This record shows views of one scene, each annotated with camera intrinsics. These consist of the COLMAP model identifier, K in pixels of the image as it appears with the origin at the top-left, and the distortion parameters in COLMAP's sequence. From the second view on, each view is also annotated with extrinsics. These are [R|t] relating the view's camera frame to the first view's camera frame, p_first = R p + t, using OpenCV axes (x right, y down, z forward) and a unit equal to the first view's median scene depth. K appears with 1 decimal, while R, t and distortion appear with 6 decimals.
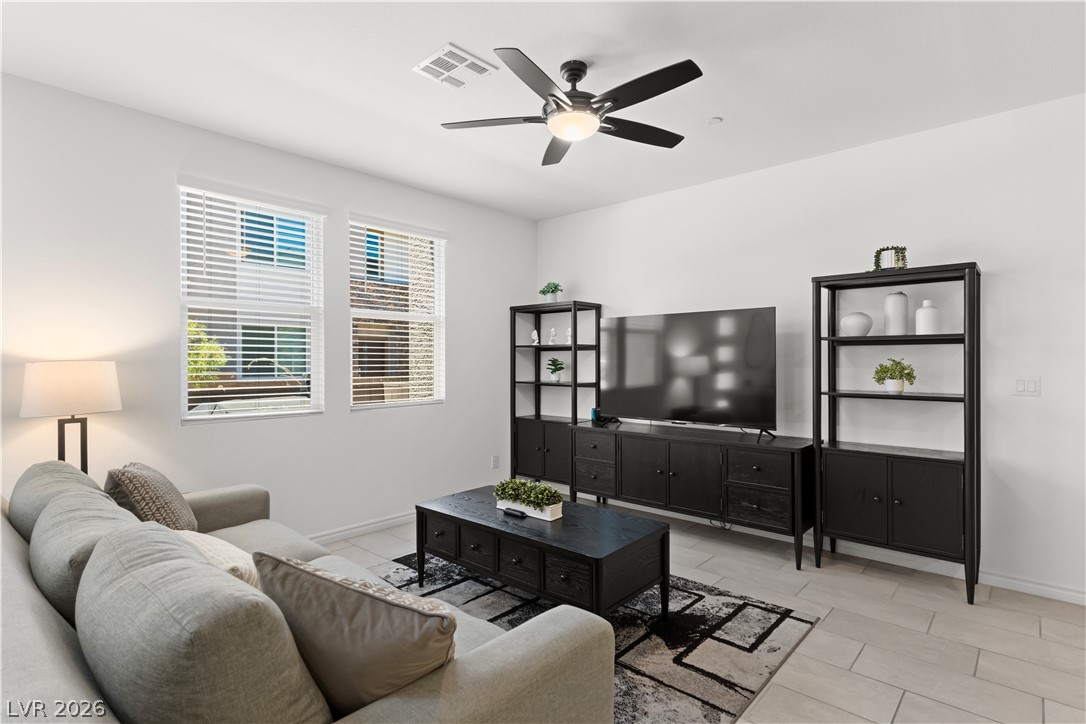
lens RADIAL K [[539.6, 0, 541.4], [0, 539.6, 362.0], [0, 0, 1]] dist [0.003260, 0.001218]
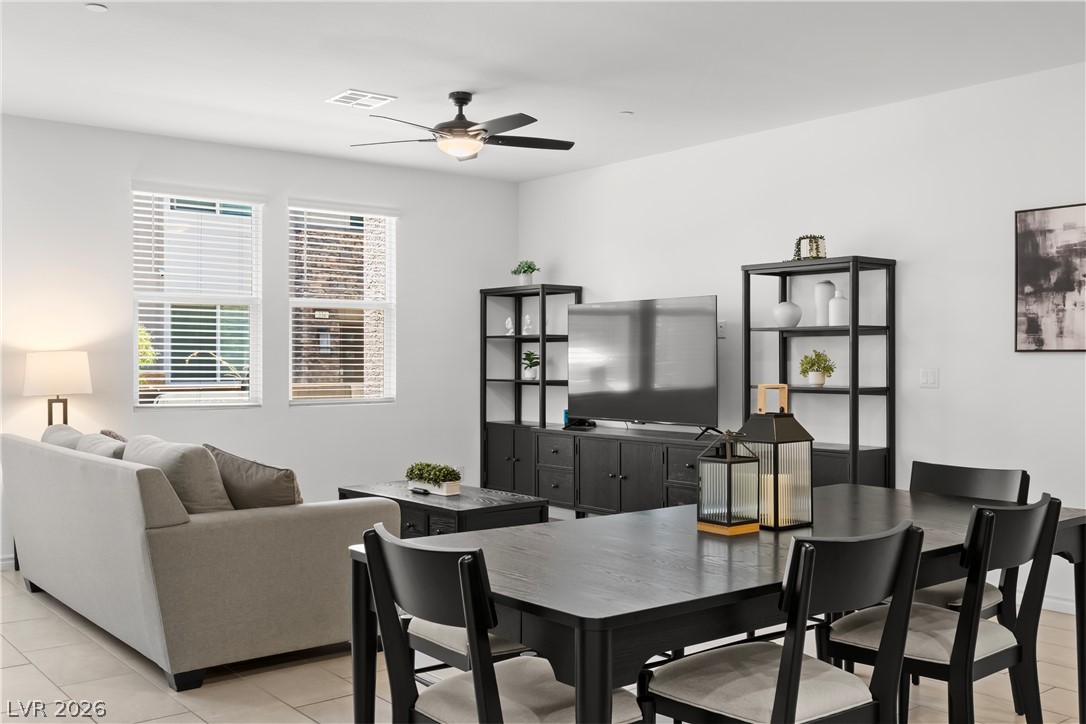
lens RADIAL K [[1066.6, 0, 544.0], [0, 1066.6, 360.1], [0, 0, 1]] dist [0.001641, 0.000000]
pose [[0.986963, 0.001863, -0.160933, 0.466637], [-0.002266, 0.999995, -0.002321, 0.016359], [0.160928, 0.002655, 0.986963, -0.932191]]
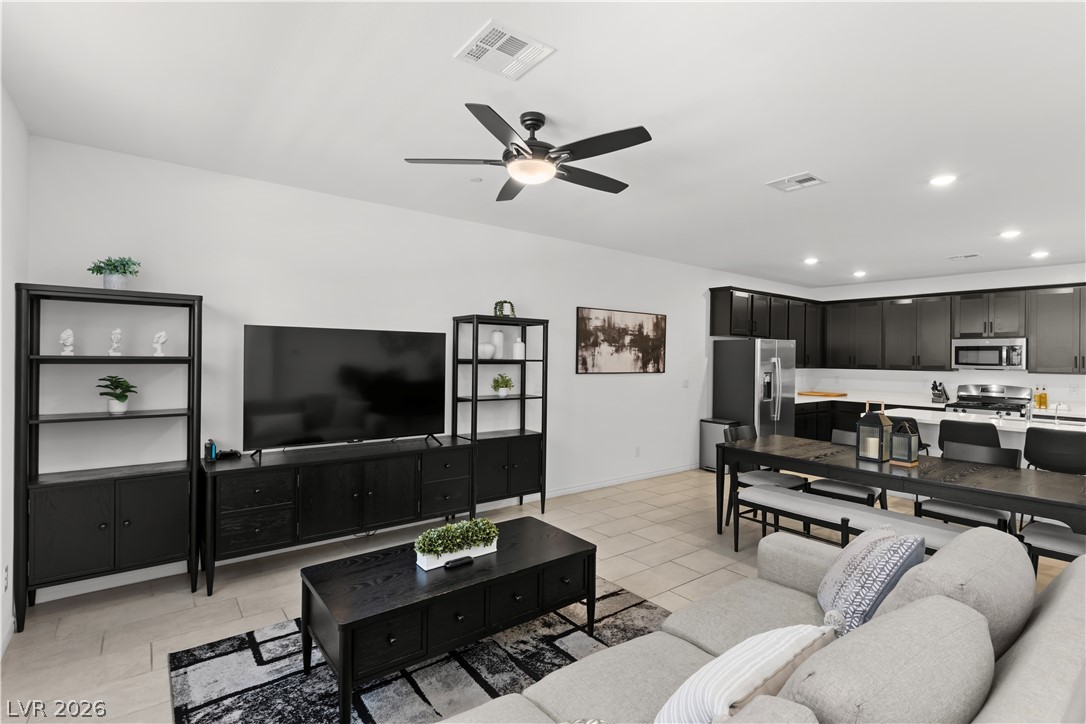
lens RADIAL K [[514.7, 0, 545.0], [0, 514.7, 356.6], [0, 0, 1]] dist [0.008862, -0.001958]
pose [[0.172687, 0.006986, 0.984952, -0.741173], [-0.007510, 0.999955, -0.005776, -0.046343], [-0.984948, -0.006399, 0.172731, 0.613944]]
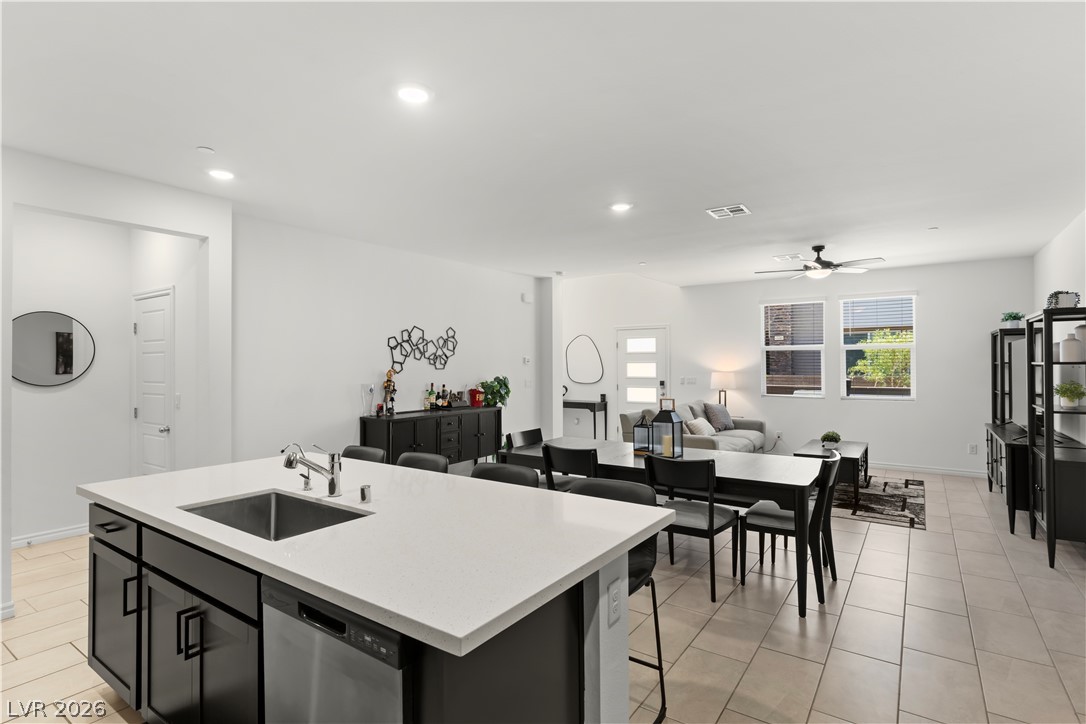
lens RADIAL K [[539.6, 0, 542.6], [0, 539.6, 359.7], [0, 0, 1]] dist [0.003260, 0.001218]
pose [[0.120754, -0.006269, -0.992663, 1.694736], [-0.001632, 0.999977, -0.006513, -0.041169], [0.992681, 0.002406, 0.120741, -0.336987]]
